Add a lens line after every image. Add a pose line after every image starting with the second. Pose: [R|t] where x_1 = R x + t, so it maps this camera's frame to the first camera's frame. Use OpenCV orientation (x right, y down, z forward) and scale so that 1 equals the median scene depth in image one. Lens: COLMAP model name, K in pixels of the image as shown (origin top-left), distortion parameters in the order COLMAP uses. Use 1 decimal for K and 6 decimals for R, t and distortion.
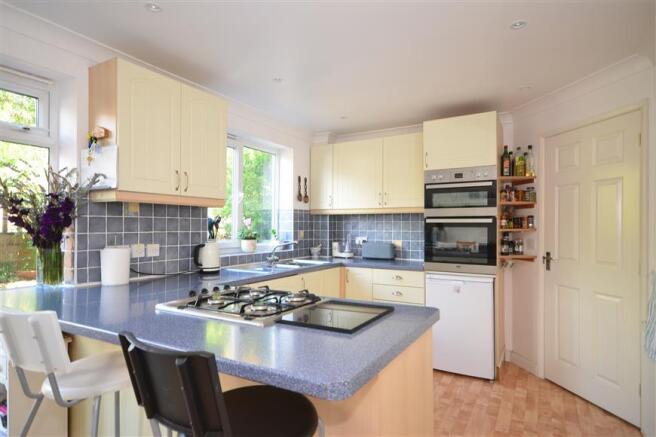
lens RADIAL K [[352.9, 0, 327.1], [0, 352.9, 223.6], [0, 0, 1]] dist [-0.005778, -0.000548]
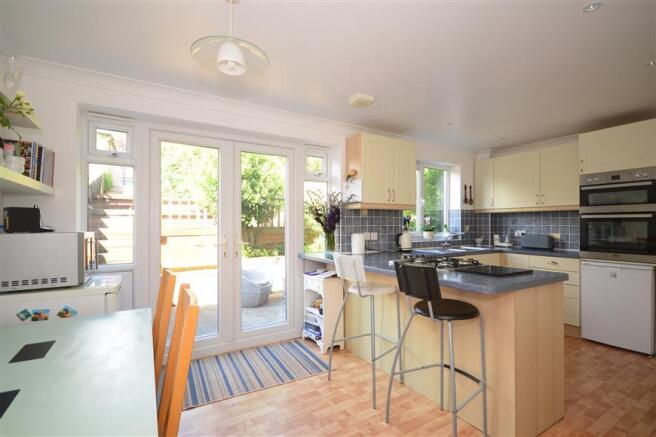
lens RADIAL K [[298.6, 0, 331.8], [0, 298.6, 224.5], [0, 0, 1]] dist [-0.004867, -0.001761]
pose [[0.882415, -0.002825, -0.470463, 0.007771], [0.007728, 0.999934, 0.008490, 0.003906], [0.470408, -0.011128, 0.882379, -0.313796]]
